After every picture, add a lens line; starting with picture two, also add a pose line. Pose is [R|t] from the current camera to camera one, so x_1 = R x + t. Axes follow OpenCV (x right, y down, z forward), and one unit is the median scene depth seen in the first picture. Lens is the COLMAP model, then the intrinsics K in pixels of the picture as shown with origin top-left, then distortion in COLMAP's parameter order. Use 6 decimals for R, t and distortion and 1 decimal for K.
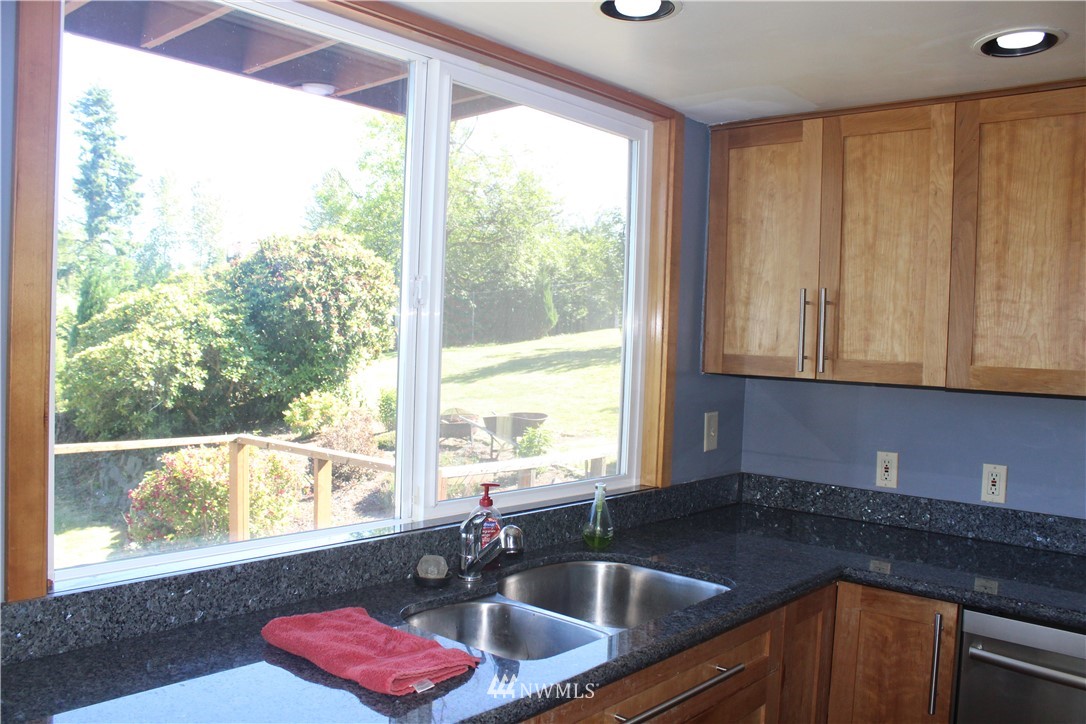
lens RADIAL K [[908.5, 0, 549.4], [0, 908.5, 366.9], [0, 0, 1]] dist [-0.163825, 0.144667]
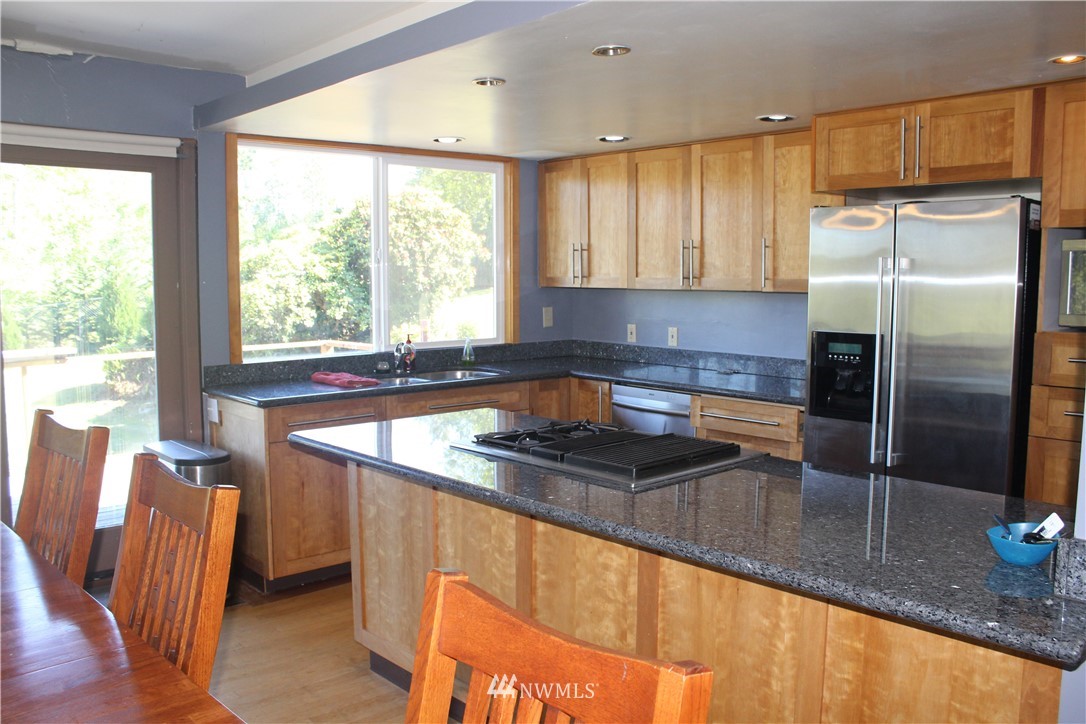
lens RADIAL K [[908.5, 0, 549.4], [0, 908.5, 366.9], [0, 0, 1]] dist [-0.163825, 0.144667]
pose [[0.992189, -0.023846, -0.122444, 0.078542], [0.032305, 0.997191, 0.067573, 0.008698], [0.120488, -0.071001, 0.990172, -0.176923]]
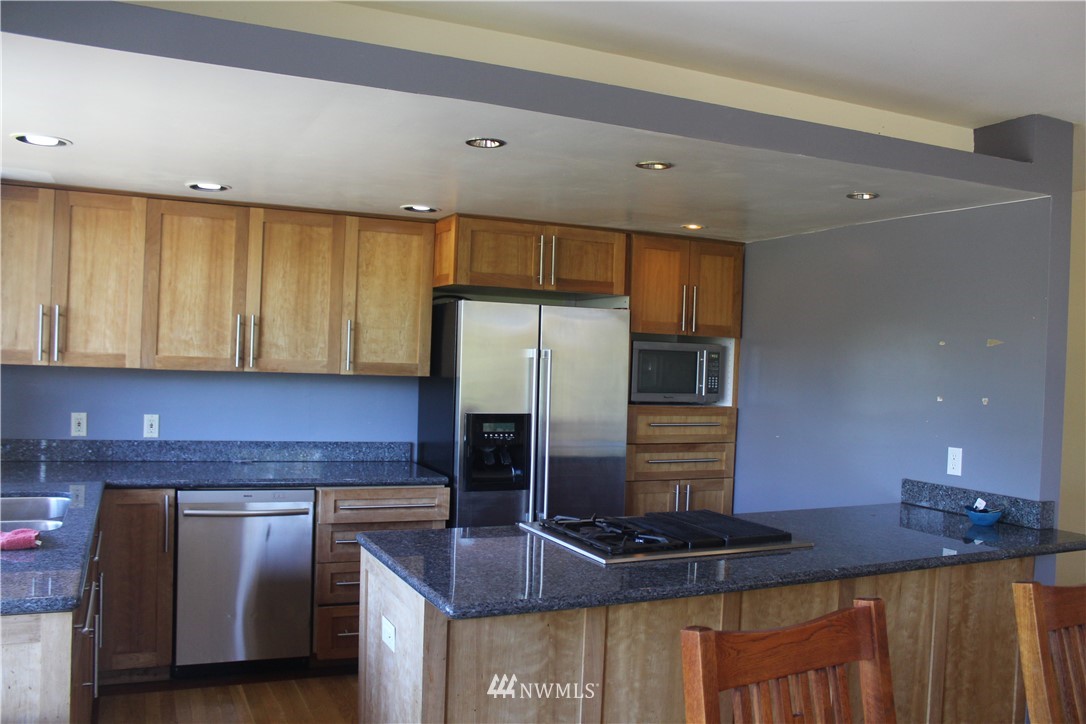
lens RADIAL K [[908.5, 0, 549.4], [0, 908.5, 366.9], [0, 0, 1]] dist [-0.163825, 0.144667]
pose [[0.415444, -0.029998, 0.909124, -0.112082], [0.005417, 0.999520, 0.030506, -0.003948], [-0.909603, -0.007749, 0.415407, -0.059169]]
